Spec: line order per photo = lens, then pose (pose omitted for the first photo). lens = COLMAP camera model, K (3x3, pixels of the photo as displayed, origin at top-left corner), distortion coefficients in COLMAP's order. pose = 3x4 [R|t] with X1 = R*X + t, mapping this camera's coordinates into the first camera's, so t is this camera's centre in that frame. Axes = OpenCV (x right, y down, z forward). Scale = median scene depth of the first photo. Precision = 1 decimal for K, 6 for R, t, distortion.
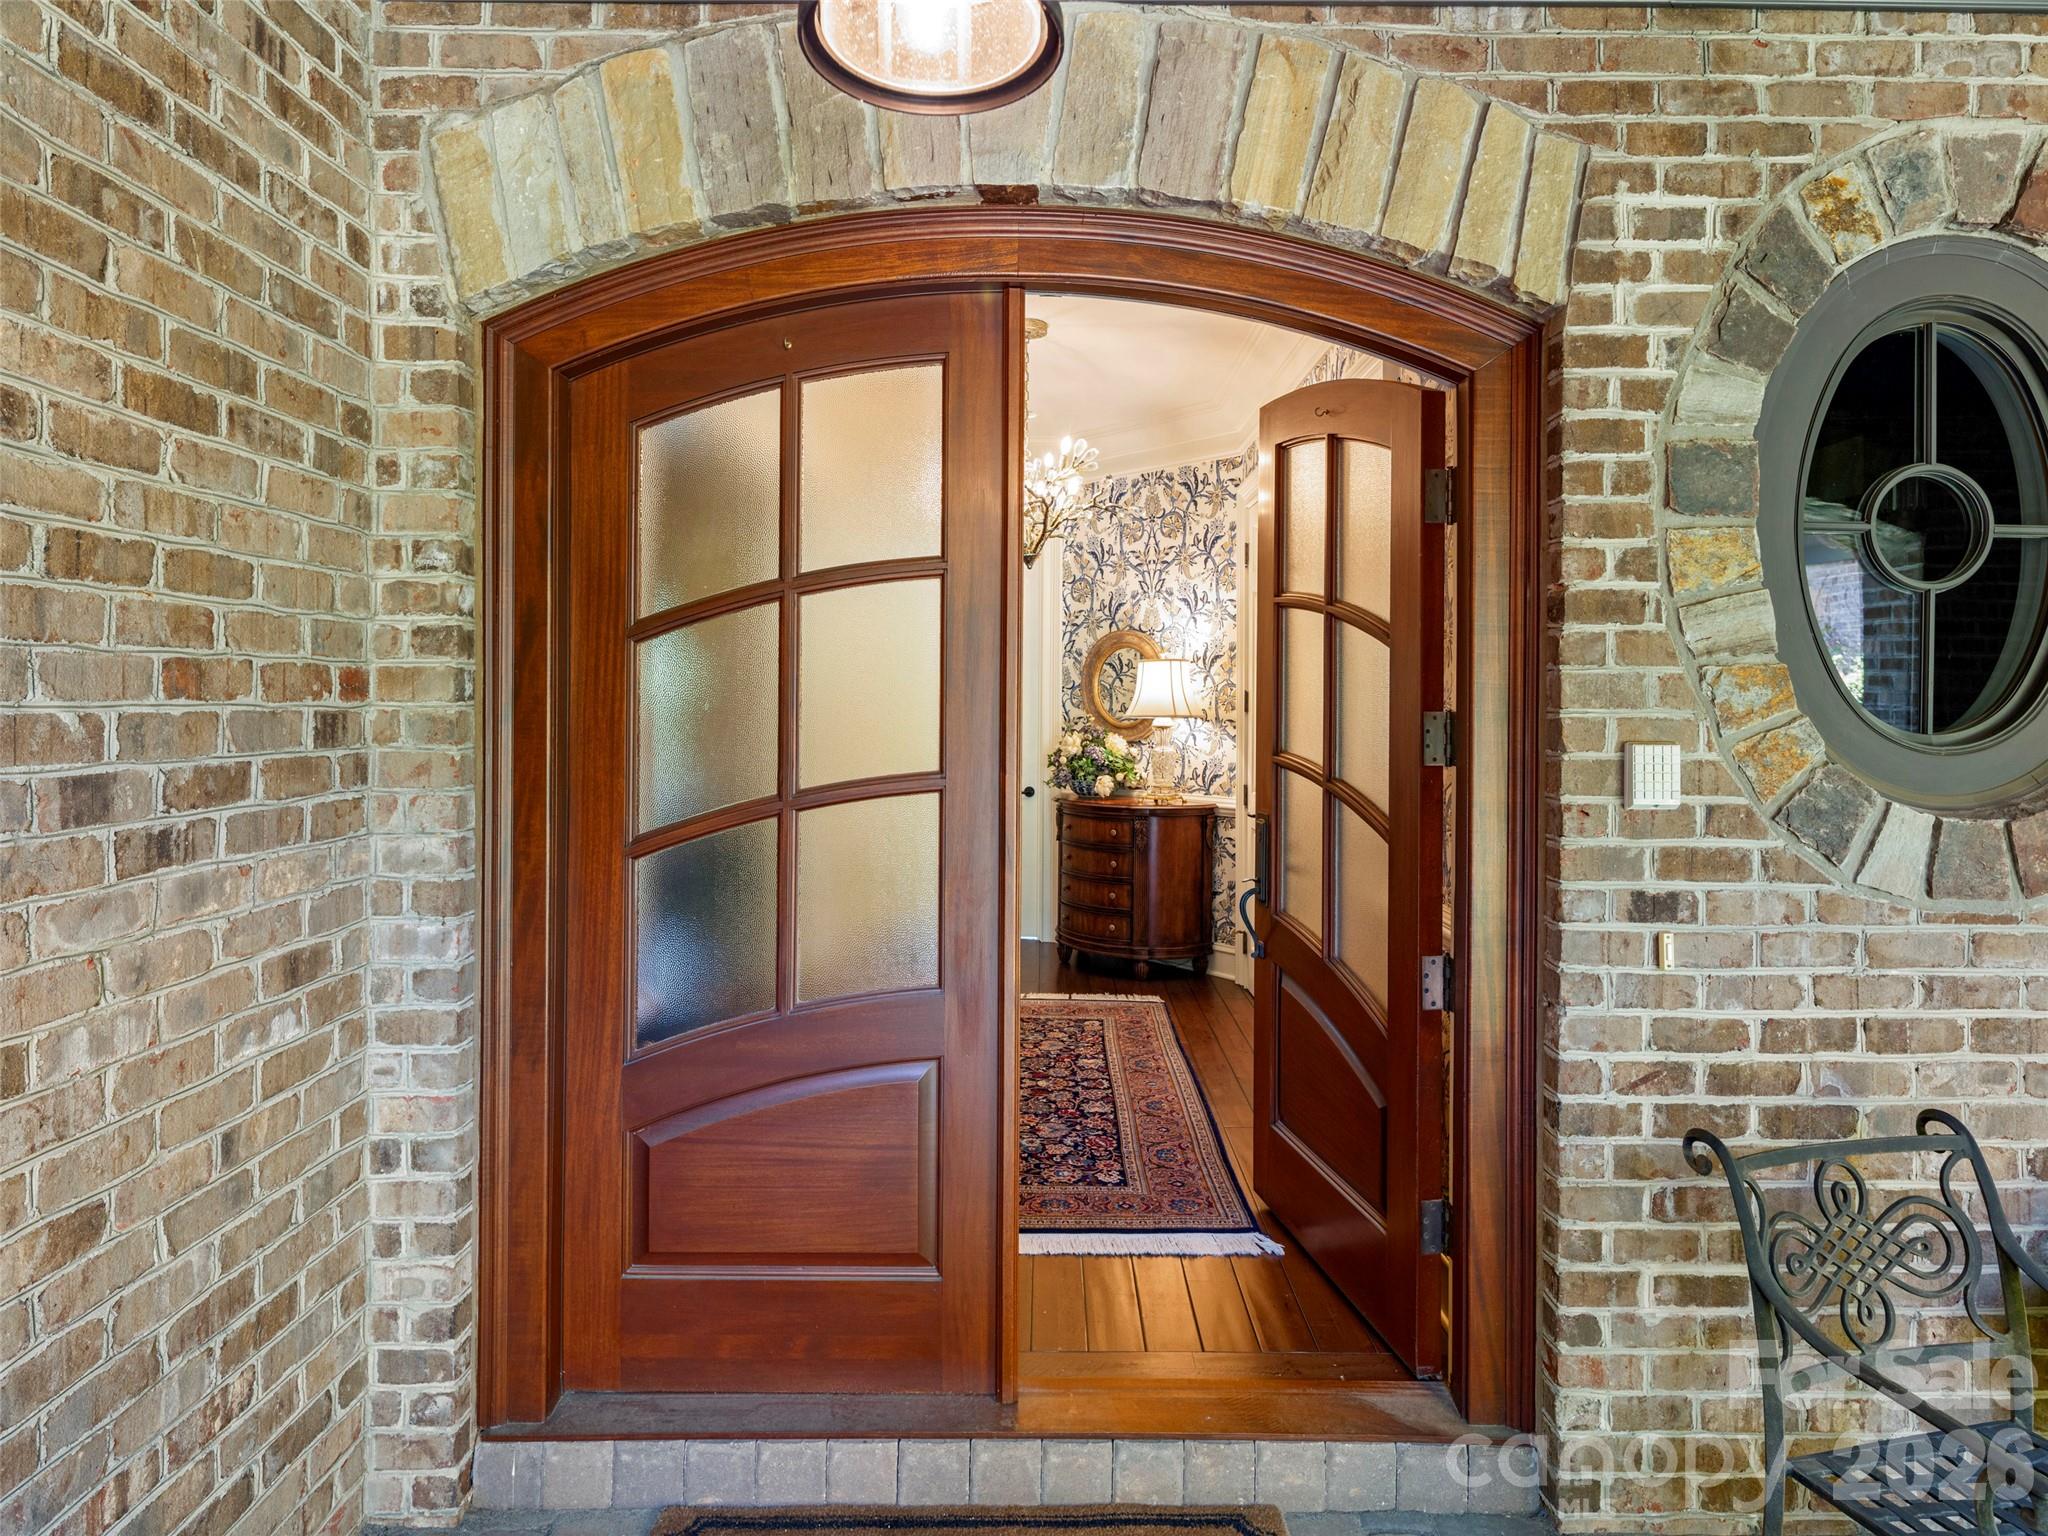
lens RADIAL K [[1115.6, 0, 1027.0], [0, 1115.6, 756.9], [0, 0, 1]] dist [0.004686, -0.005641]
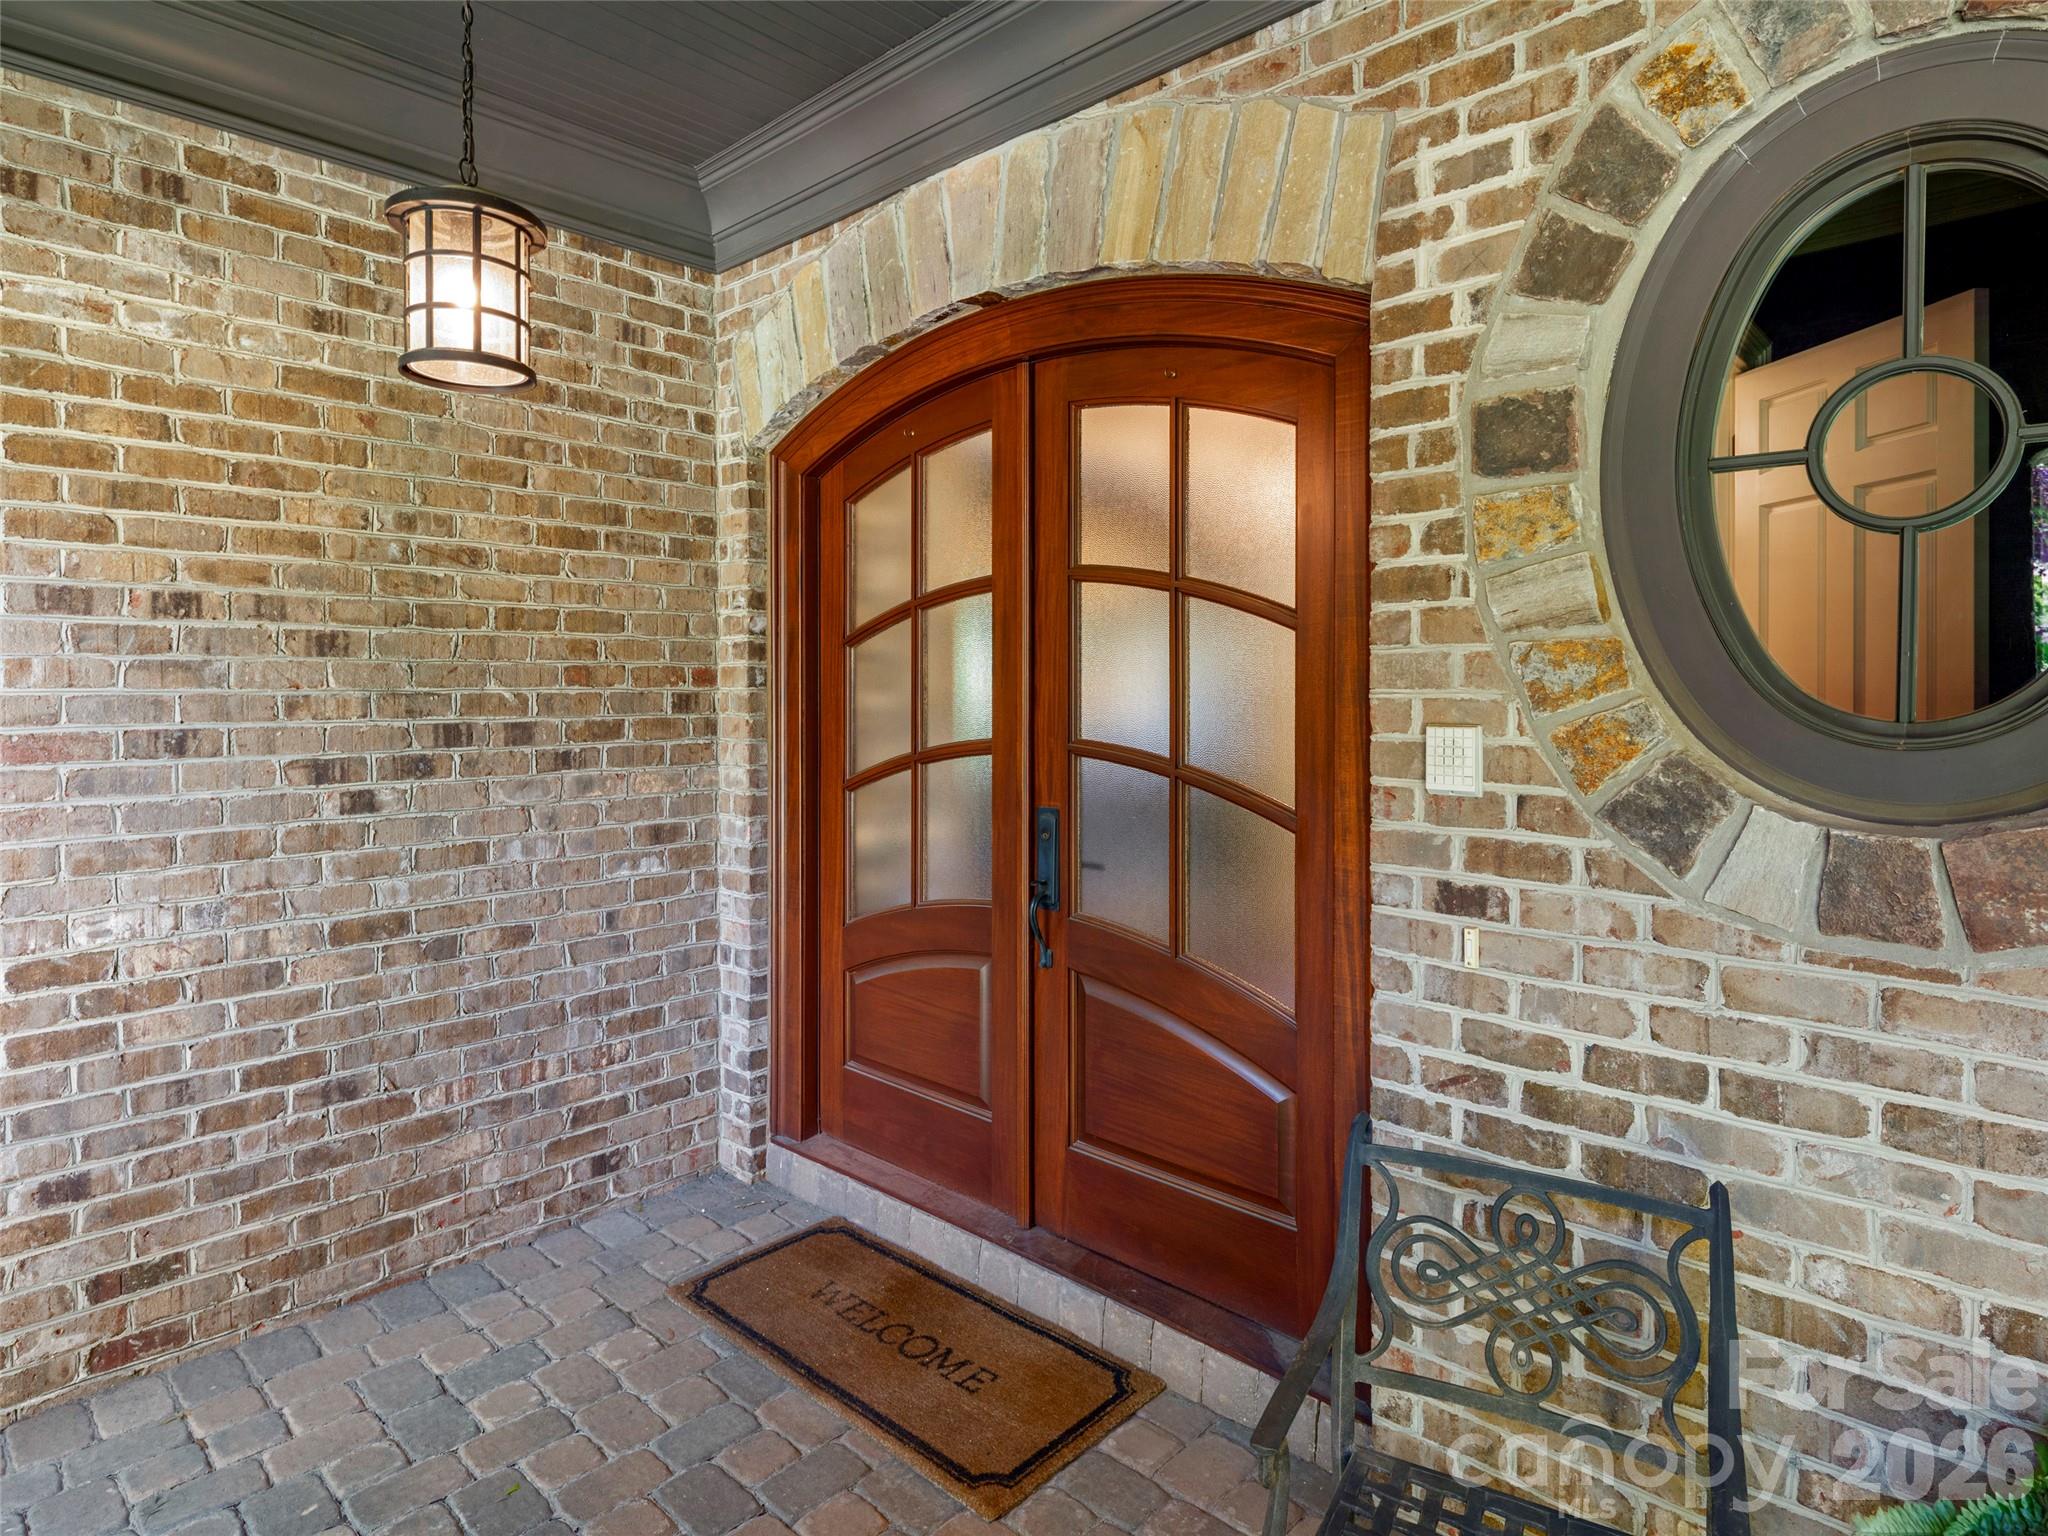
lens RADIAL K [[1115.6, 0, 1038.1], [0, 1115.6, 767.1], [0, 0, 1]] dist [0.004686, -0.005641]
pose [[0.739353, 0.043677, -0.671900, 0.942180], [-0.029401, 0.999036, 0.032590, 0.002522], [0.672675, -0.004341, 0.739925, 0.064308]]
